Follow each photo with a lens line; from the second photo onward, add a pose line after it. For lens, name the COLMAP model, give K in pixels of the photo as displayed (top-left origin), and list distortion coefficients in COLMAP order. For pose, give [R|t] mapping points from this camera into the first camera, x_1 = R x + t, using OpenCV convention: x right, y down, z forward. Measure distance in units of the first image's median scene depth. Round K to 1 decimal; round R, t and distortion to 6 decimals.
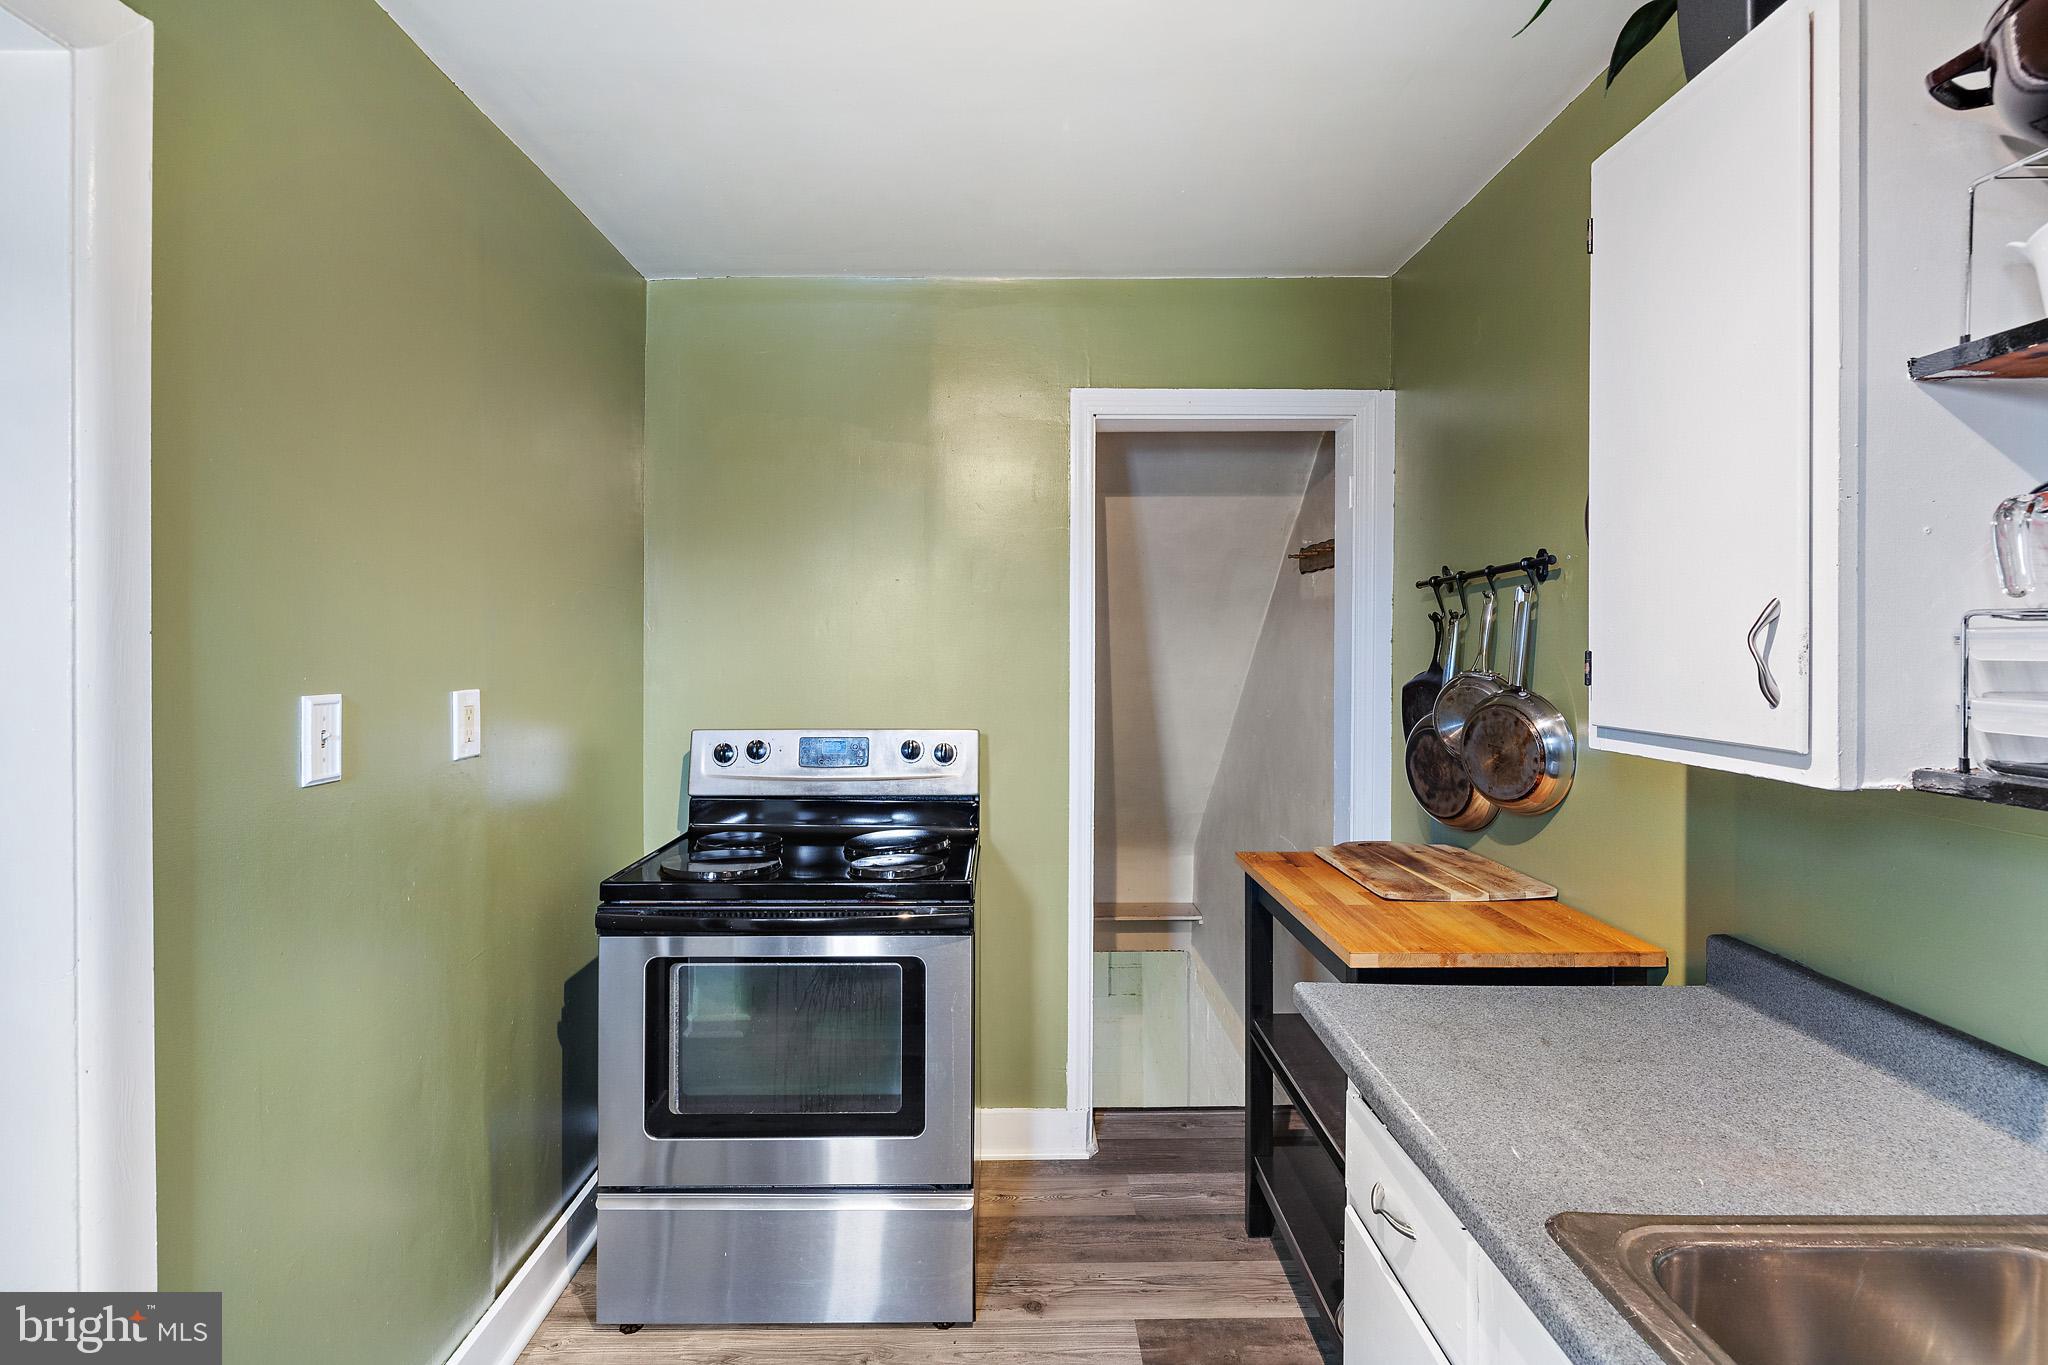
lens RADIAL K [[987.1, 0, 1022.0], [0, 987.1, 649.7], [0, 0, 1]] dist [0.000715, 0.000082]
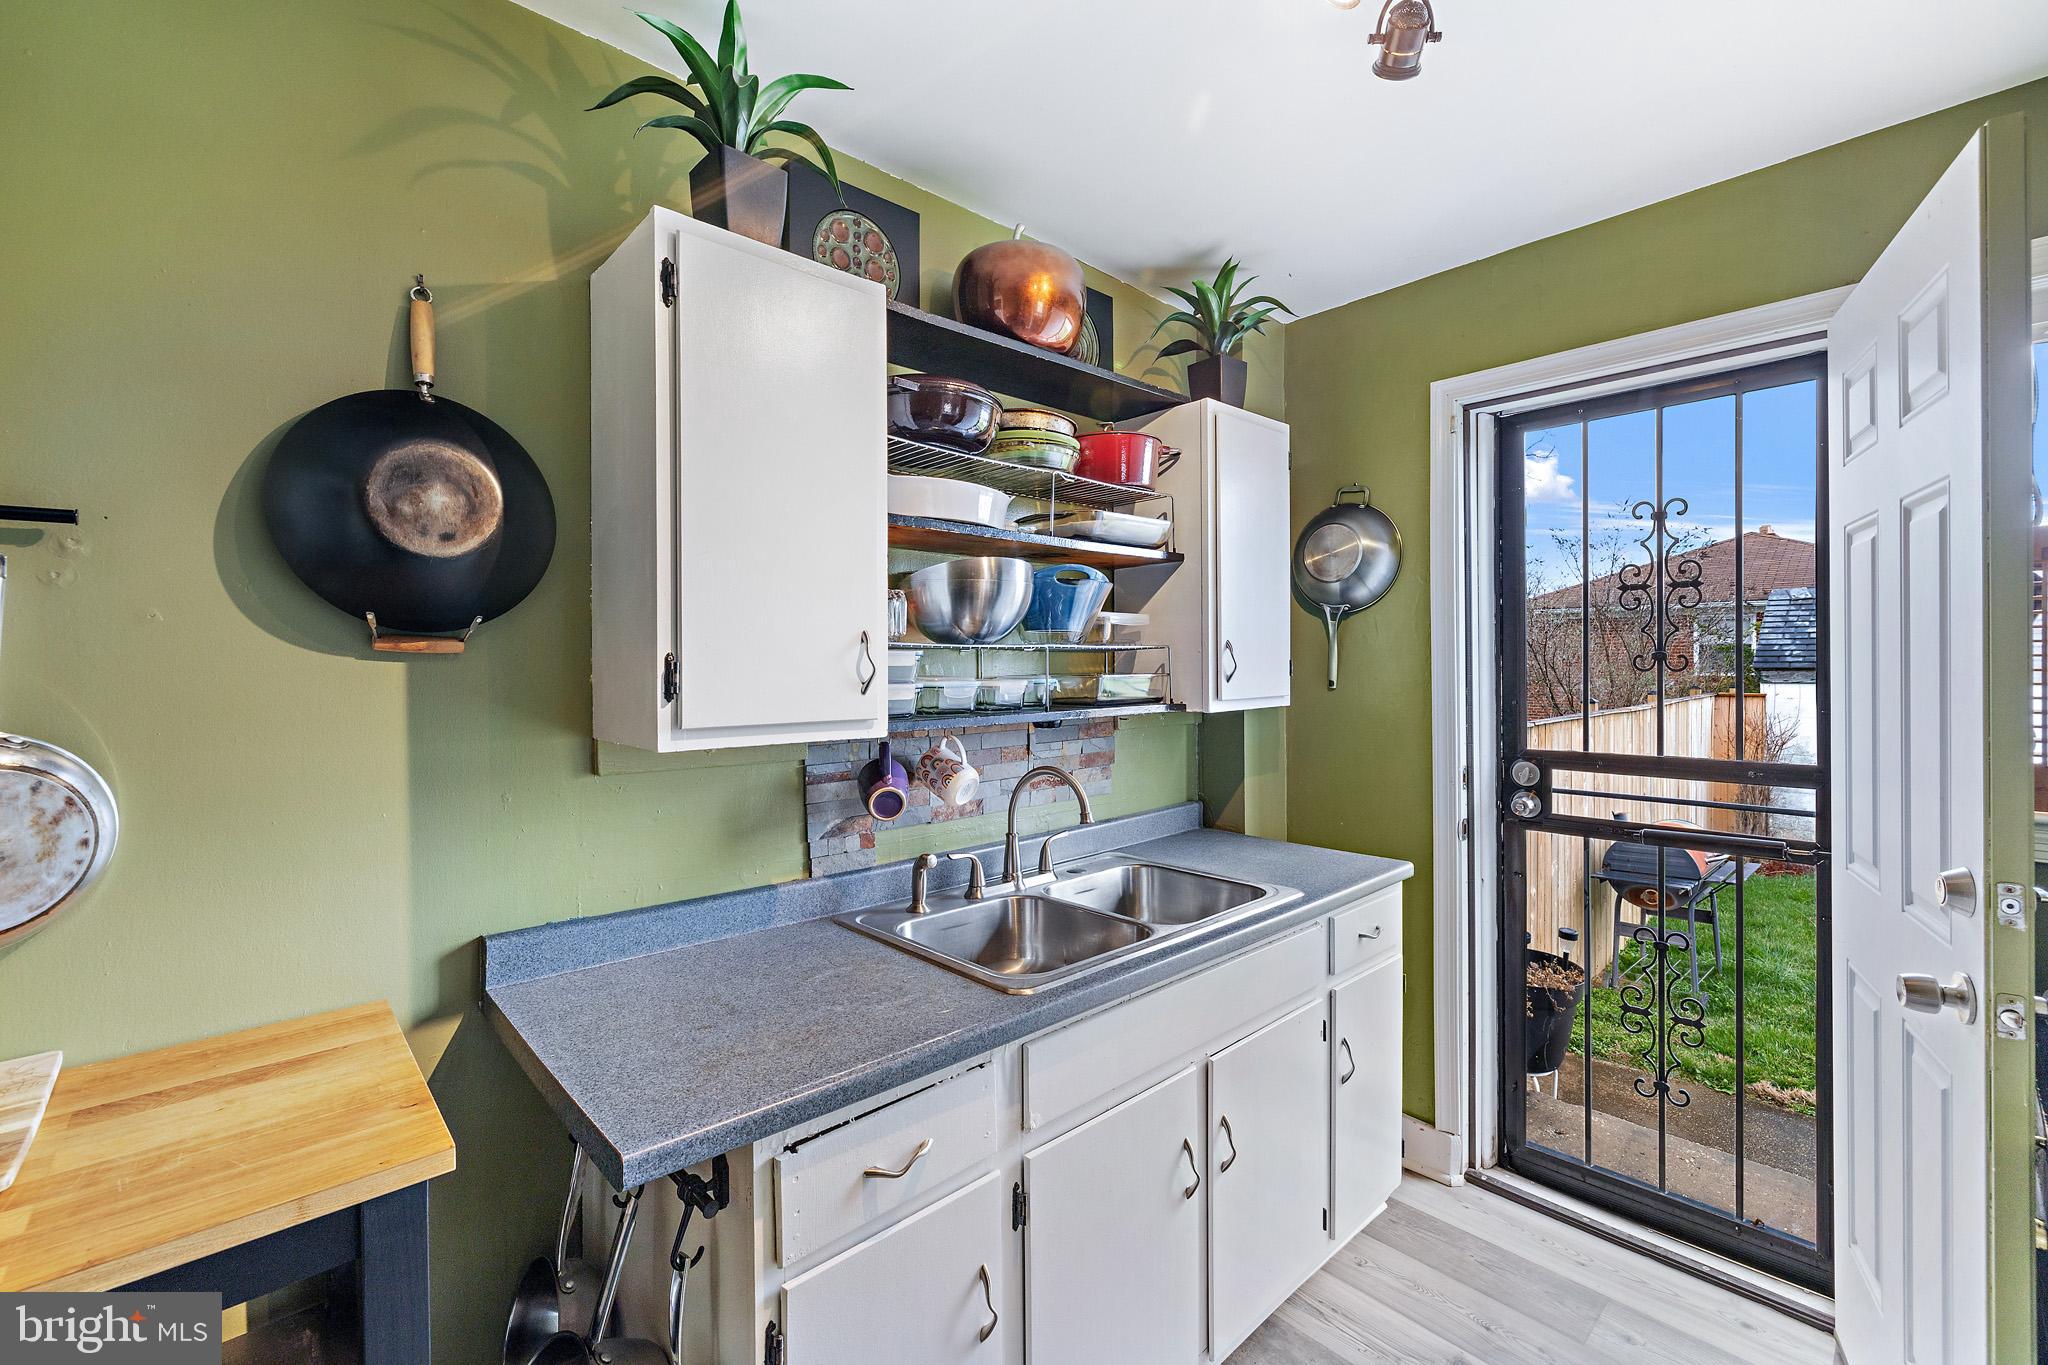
lens RADIAL K [[859.3, 0, 1017.8], [0, 859.3, 664.6], [0, 0, 1]] dist [-0.000491, -0.000298]
pose [[-0.676176, 0.007877, 0.736698, -0.256702], [0.008393, 0.999960, -0.002988, 0.008231], [-0.736692, 0.004163, -0.676216, 0.928292]]
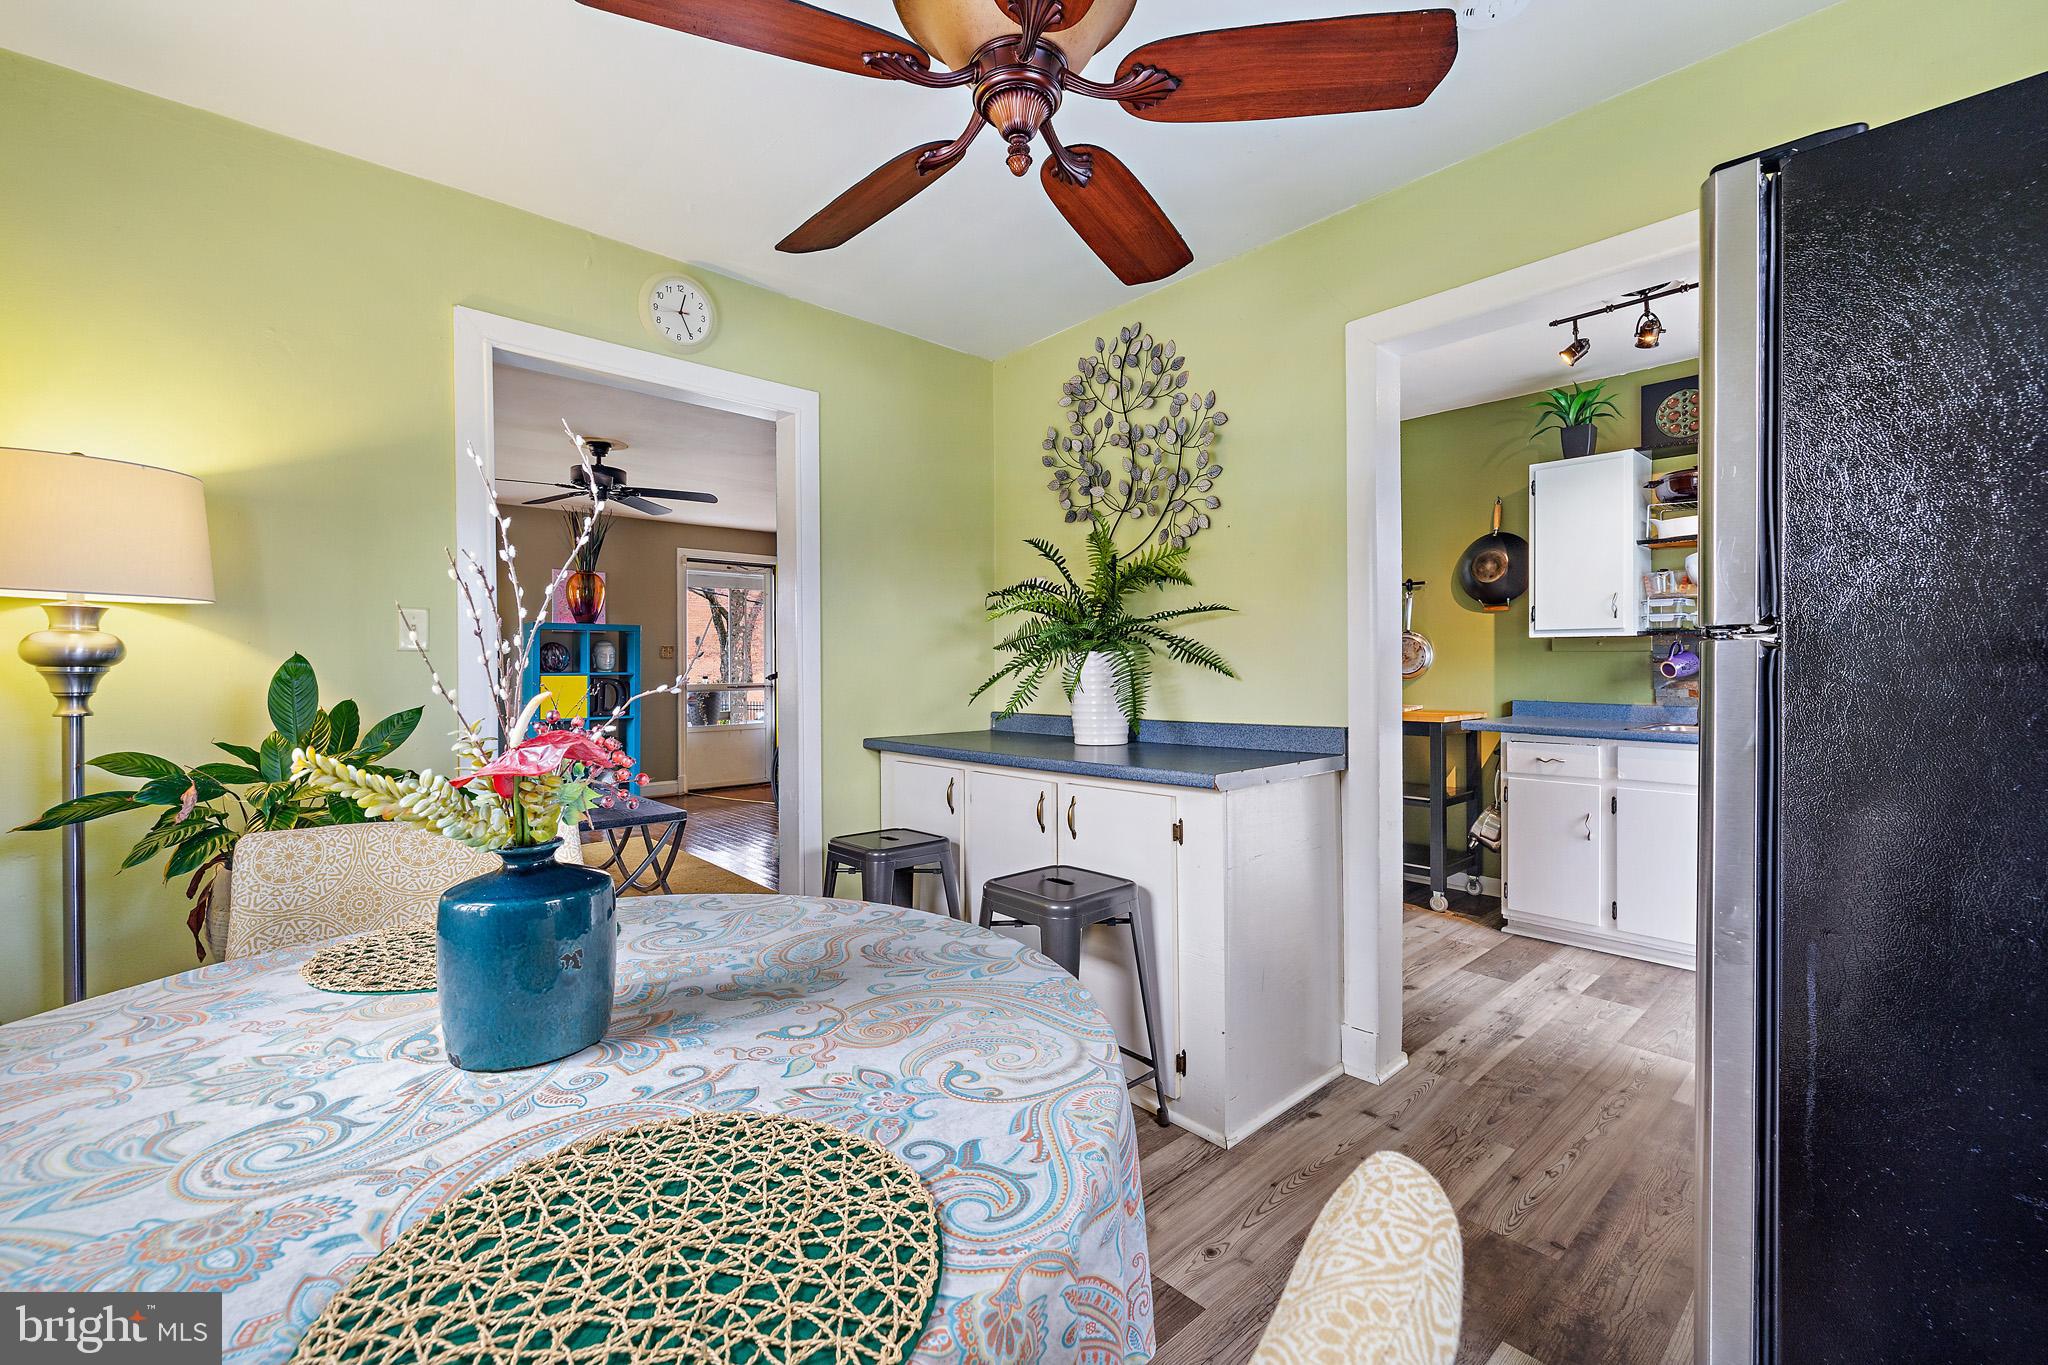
lens RADIAL K [[870.2, 0, 1024.0], [0, 870.2, 682.5], [0, 0, 1]] dist [0.000231, -0.000038]
pose [[0.737344, -0.008184, 0.675468, -1.851914], [-0.000133, 0.999925, 0.012259, 0.148831], [-0.675518, -0.009129, 0.737287, -0.008387]]
